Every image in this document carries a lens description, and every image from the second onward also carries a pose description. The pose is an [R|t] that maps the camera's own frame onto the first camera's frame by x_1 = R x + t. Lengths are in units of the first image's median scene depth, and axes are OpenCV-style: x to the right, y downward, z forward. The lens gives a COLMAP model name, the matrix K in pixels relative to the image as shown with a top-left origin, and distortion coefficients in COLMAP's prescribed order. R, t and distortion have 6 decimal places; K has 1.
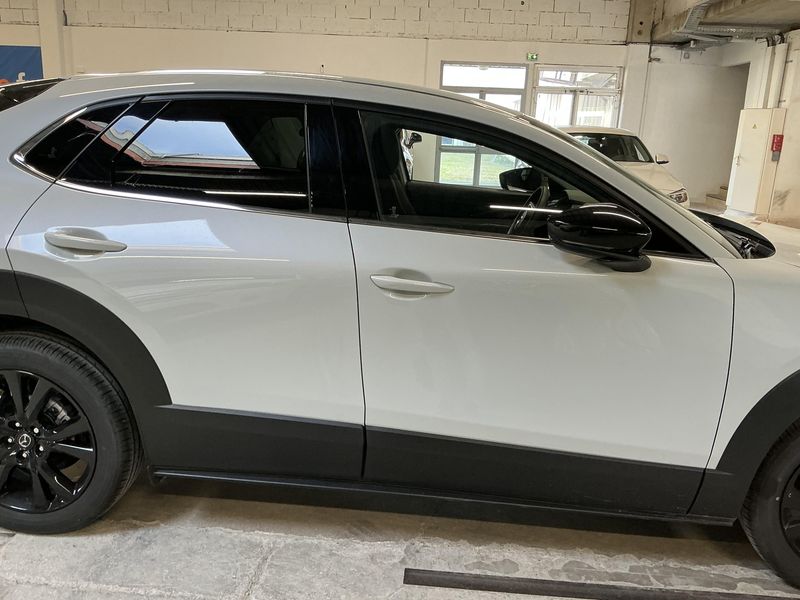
lens RADIAL K [[673.3, 0, 397.9], [0, 673.3, 300.3], [0, 0, 1]] dist [0.047013, -0.099313]
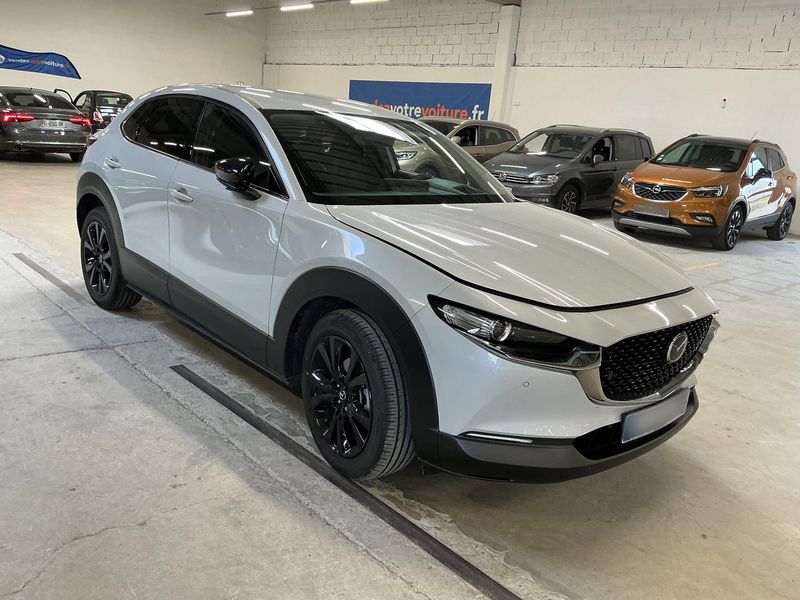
lens RADIAL K [[673.3, 0, 394.6], [0, 673.3, 293.0], [0, 0, 1]] dist [0.047013, -0.099313]
pose [[0.732570, 0.191213, -0.653283, 0.228439], [-0.231880, 0.972433, 0.024605, 0.007190], [0.639979, 0.133459, 0.756714, 0.002087]]
